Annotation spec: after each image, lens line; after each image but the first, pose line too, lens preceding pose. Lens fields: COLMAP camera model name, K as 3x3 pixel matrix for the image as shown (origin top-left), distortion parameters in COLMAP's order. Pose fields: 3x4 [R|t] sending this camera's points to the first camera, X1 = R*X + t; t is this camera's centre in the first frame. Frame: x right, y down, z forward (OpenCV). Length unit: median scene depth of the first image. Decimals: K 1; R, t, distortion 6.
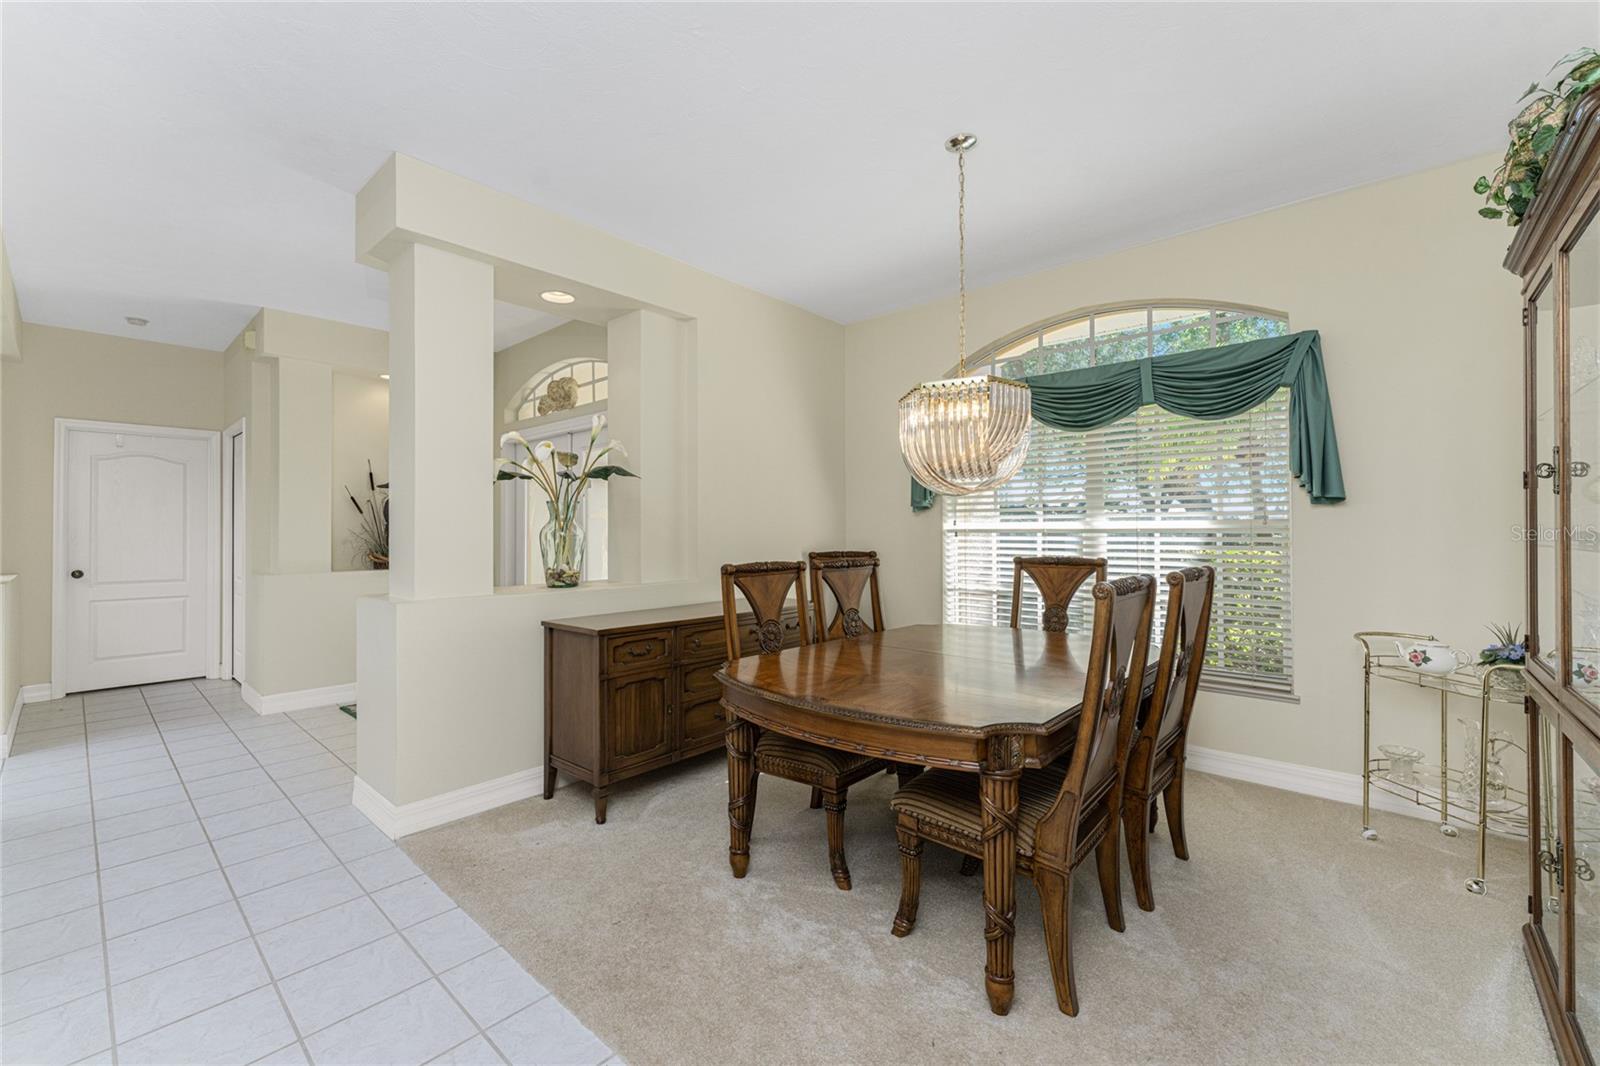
lens RADIAL K [[641.9, 0, 770.1], [0, 641.9, 520.8], [0, 0, 1]] dist [-0.000150, 0.000992]
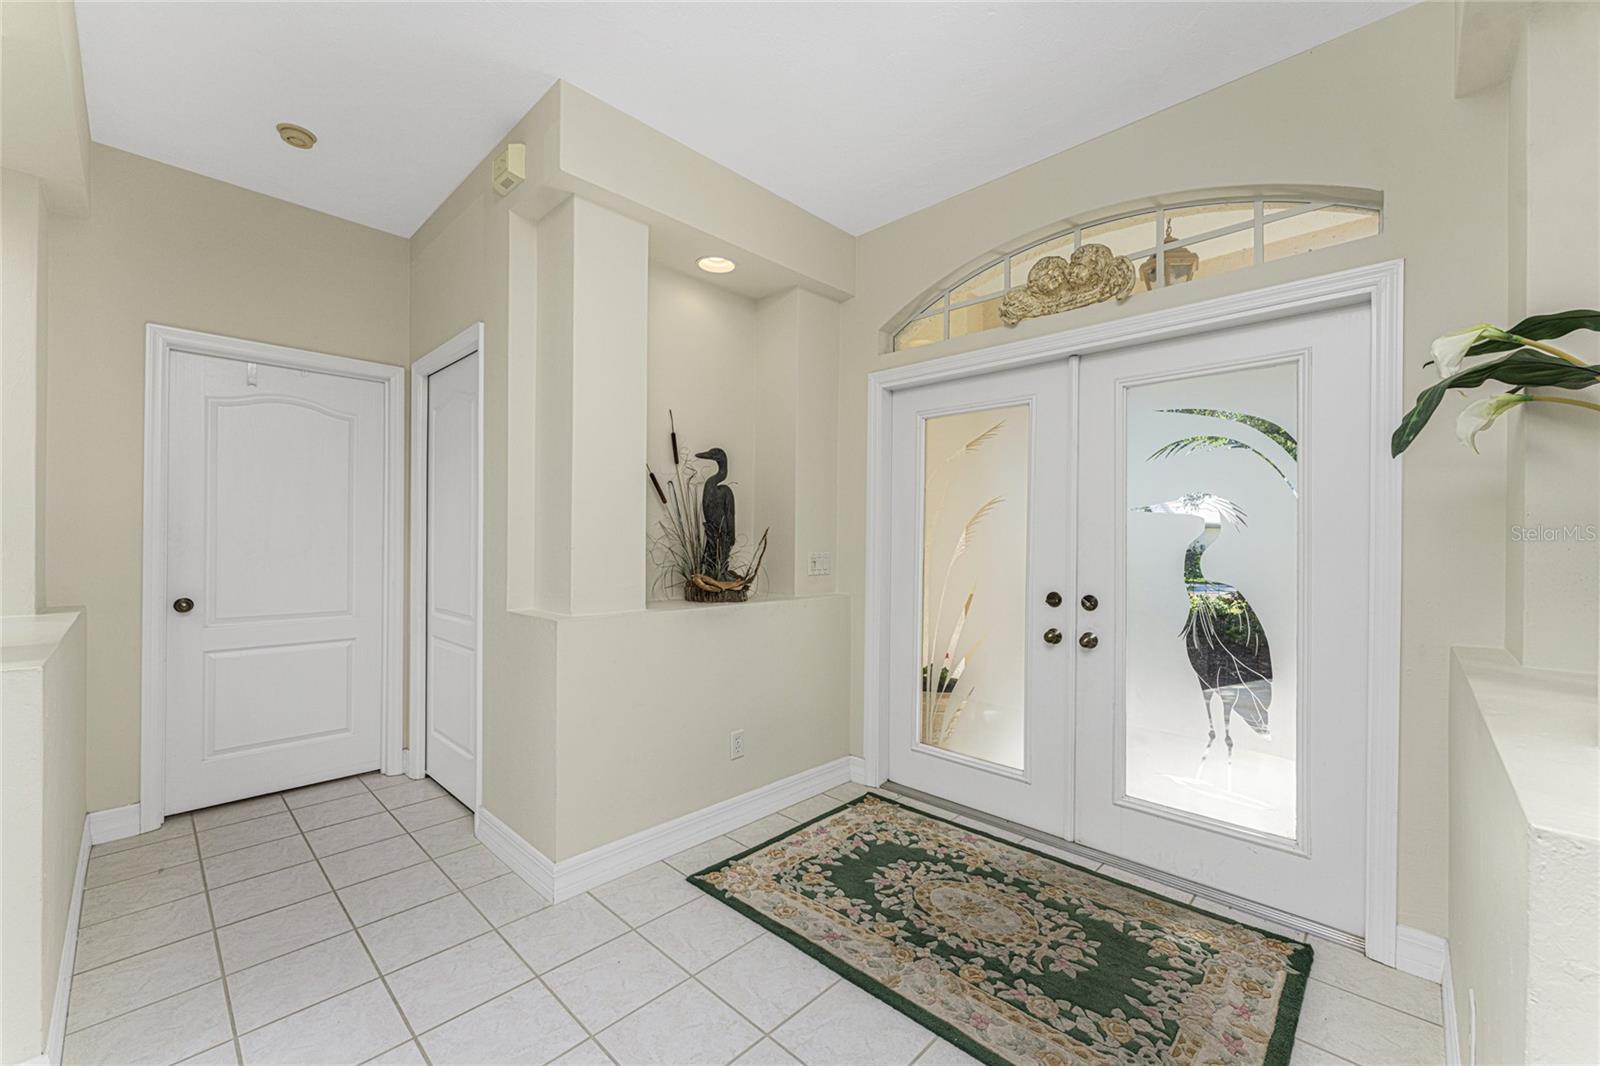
lens RADIAL K [[641.9, 0, 794.2], [0, 641.9, 533.2], [0, 0, 1]] dist [-0.000150, 0.000992]
pose [[0.999466, 0.010867, -0.030818, -0.599335], [-0.010551, 0.999890, 0.010385, 0.009340], [0.030927, -0.010054, 0.999471, 0.516906]]
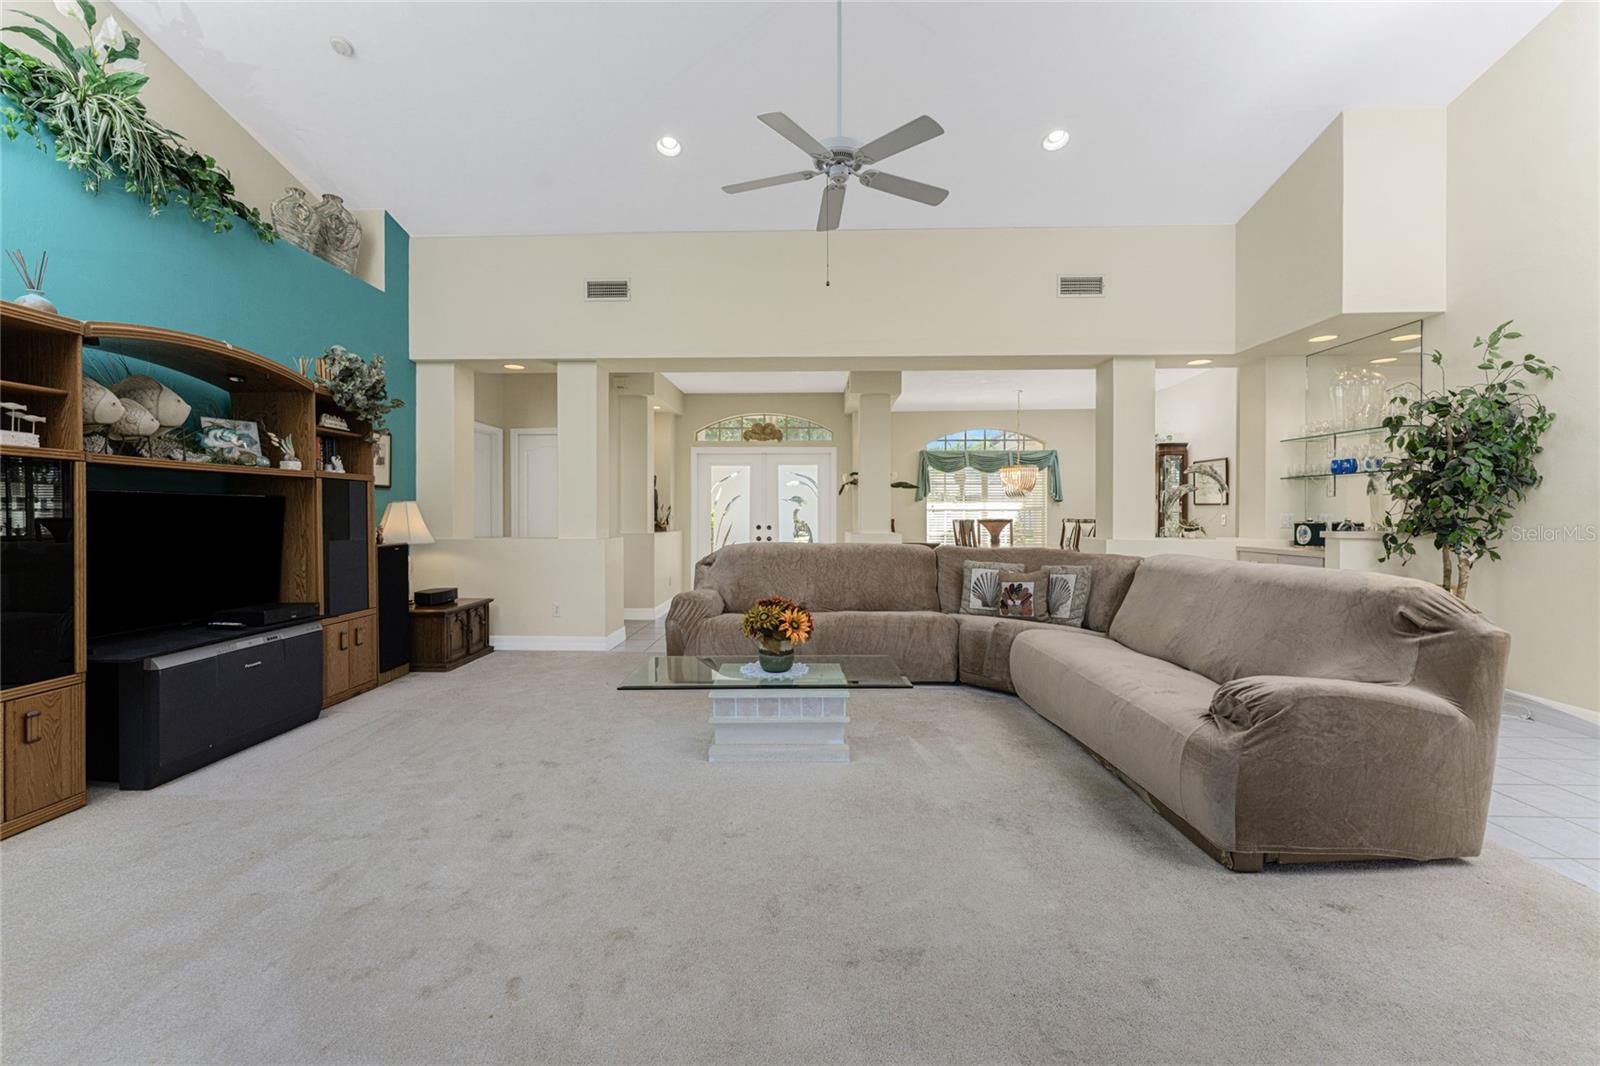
lens RADIAL K [[641.9, 0, 799.0], [0, 641.9, 521.9], [0, 0, 1]] dist [-0.000150, 0.000992]
pose [[0.756601, -0.004924, 0.653858, -1.570121], [-0.014430, 0.999602, 0.024225, 0.010160], [-0.653717, -0.027764, 0.756230, -0.440701]]
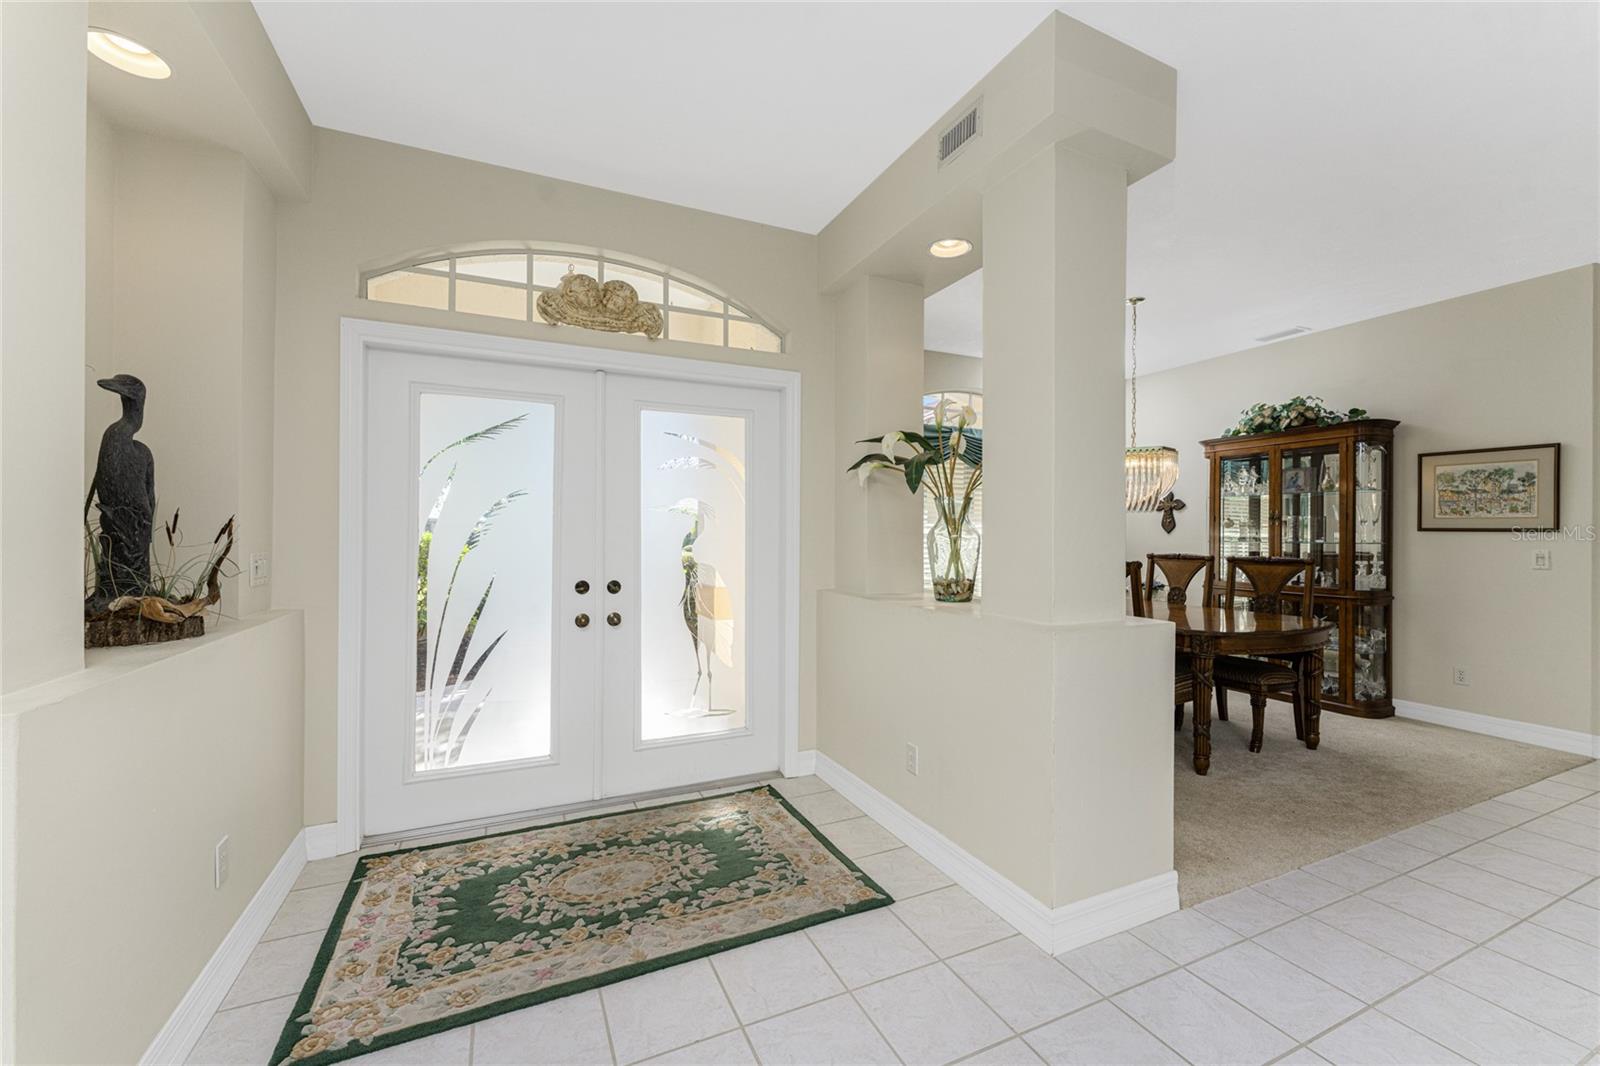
lens RADIAL K [[641.9, 0, 803.8], [0, 641.9, 532.2], [0, 0, 1]] dist [-0.000150, 0.000992]
pose [[0.385833, 0.009875, 0.922516, -0.901737], [-0.021084, 0.999776, -0.001884, 0.014656], [-0.922328, -0.018723, 0.385955, 0.664008]]
